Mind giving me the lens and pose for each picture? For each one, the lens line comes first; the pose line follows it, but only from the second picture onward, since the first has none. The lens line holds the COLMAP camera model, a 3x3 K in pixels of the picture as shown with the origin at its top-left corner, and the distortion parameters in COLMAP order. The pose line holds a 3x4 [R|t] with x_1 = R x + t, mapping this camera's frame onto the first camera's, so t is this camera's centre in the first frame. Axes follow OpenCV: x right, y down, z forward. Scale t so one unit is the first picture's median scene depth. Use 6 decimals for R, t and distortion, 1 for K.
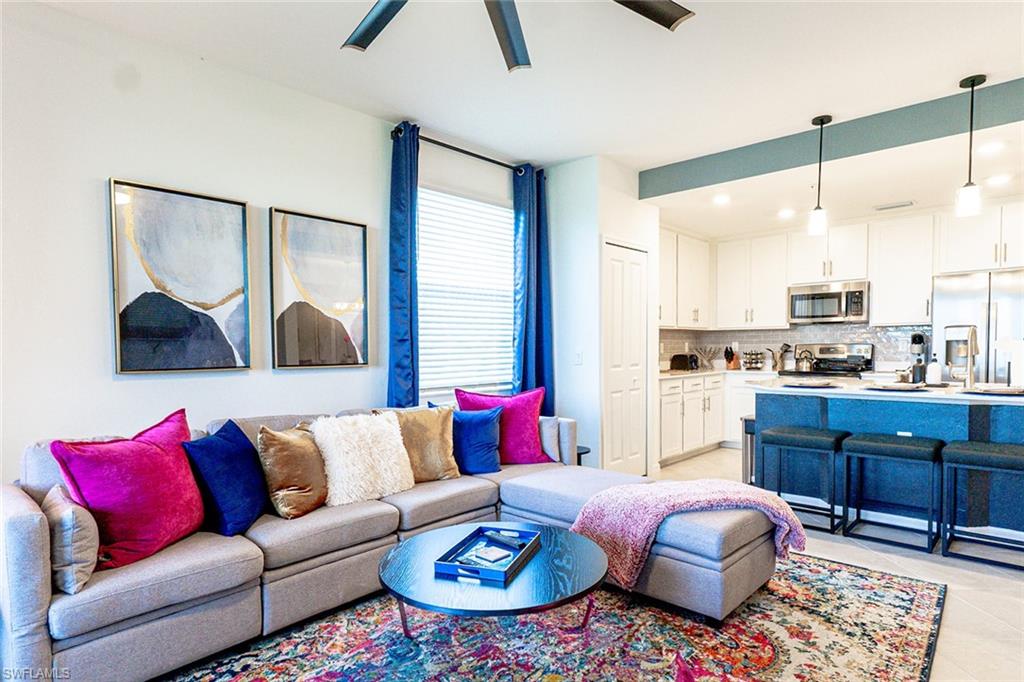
lens RADIAL K [[481.2, 0, 512.0], [0, 481.2, 341.0], [0, 0, 1]] dist [0.026712, 0.000237]
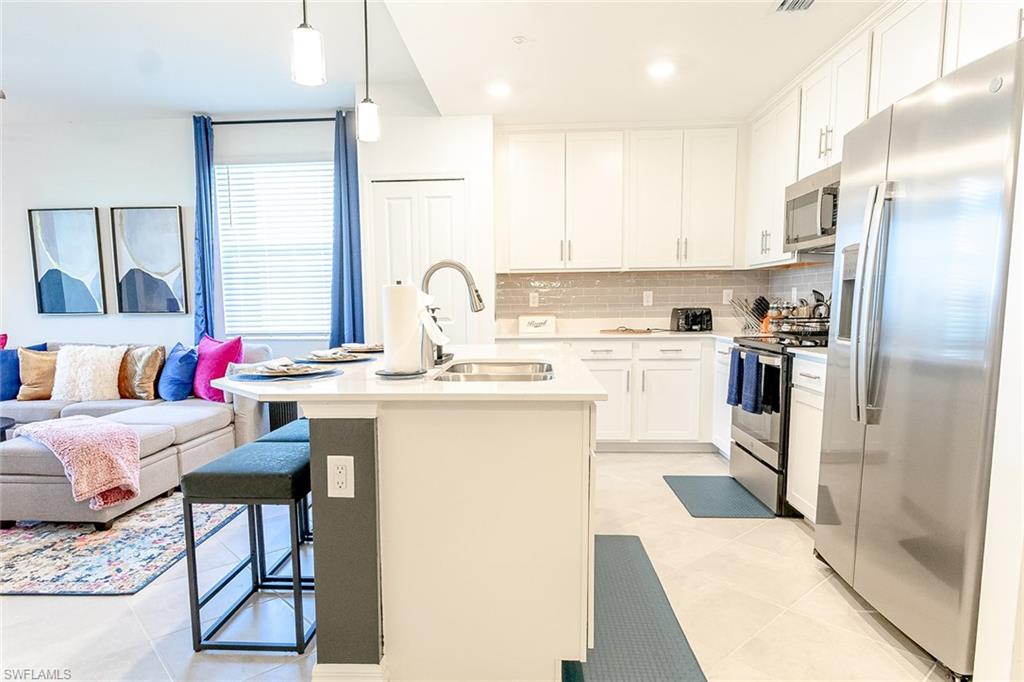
lens RADIAL K [[529.6, 0, 512.0], [0, 529.6, 341.0], [0, 0, 1]] dist [0.000122, -0.000237]
pose [[0.691461, 0.042920, -0.721138, 1.396694], [0.015839, 0.997093, 0.074531, 0.031570], [0.722240, -0.062958, 0.688771, 0.654653]]
